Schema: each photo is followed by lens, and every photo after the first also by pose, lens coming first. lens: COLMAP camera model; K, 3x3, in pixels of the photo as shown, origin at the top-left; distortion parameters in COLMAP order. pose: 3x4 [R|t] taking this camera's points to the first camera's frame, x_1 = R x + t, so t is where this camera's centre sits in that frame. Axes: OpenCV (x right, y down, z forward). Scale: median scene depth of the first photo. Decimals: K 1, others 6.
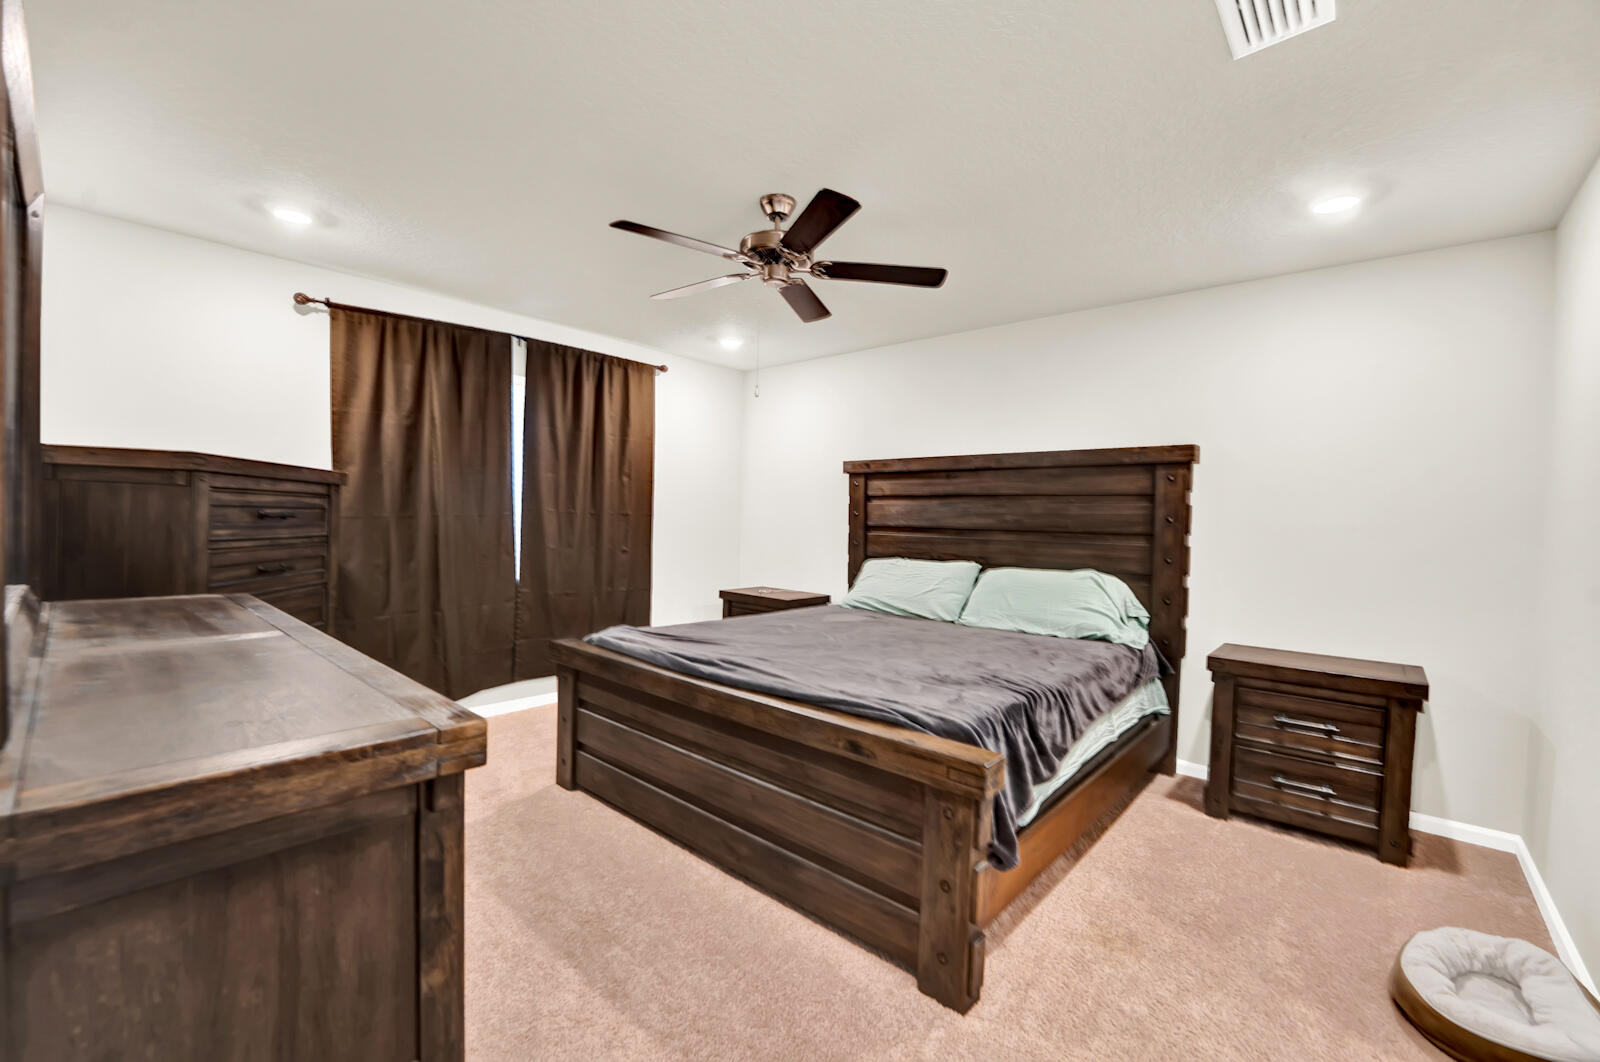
lens RADIAL K [[648.3, 0, 792.3], [0, 648.3, 537.0], [0, 0, 1]] dist [-0.032712, 0.005393]
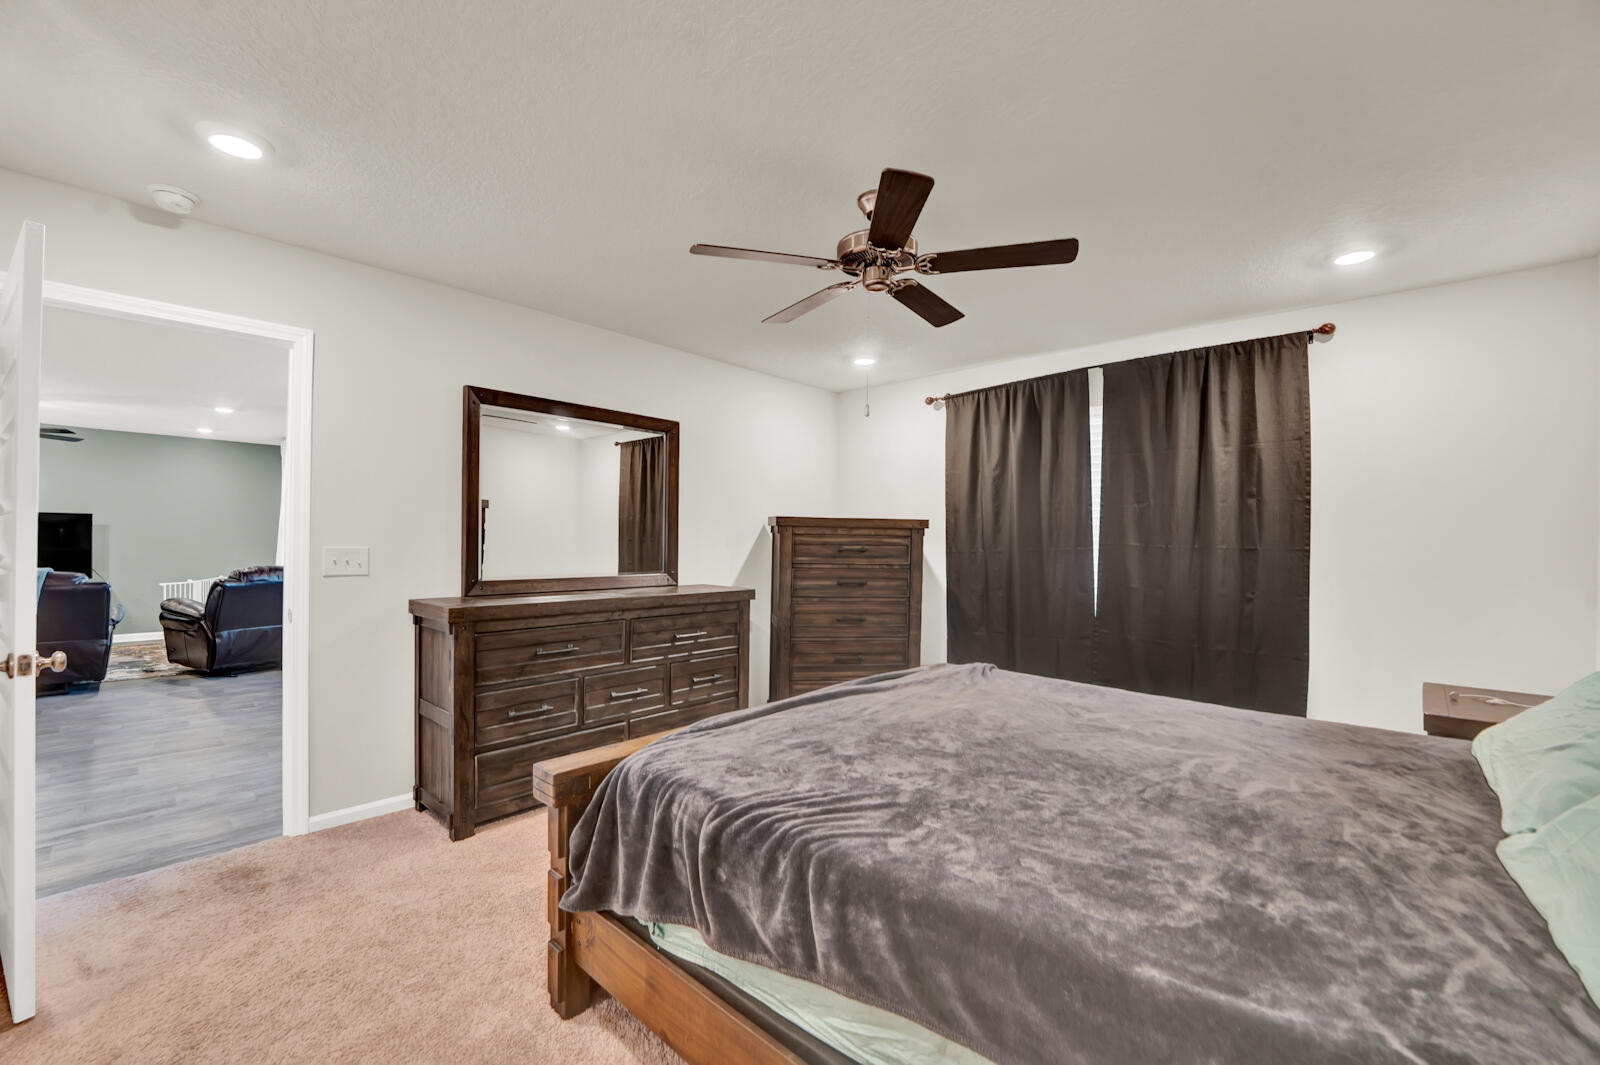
lens RADIAL K [[648.3, 0, 792.3], [0, 648.3, 538.5], [0, 0, 1]] dist [-0.032712, 0.005393]
pose [[0.006188, -0.029417, -0.999548, 0.555874], [-0.041842, 0.998684, -0.029650, -0.005411], [0.999105, 0.042006, 0.004949, 0.570109]]
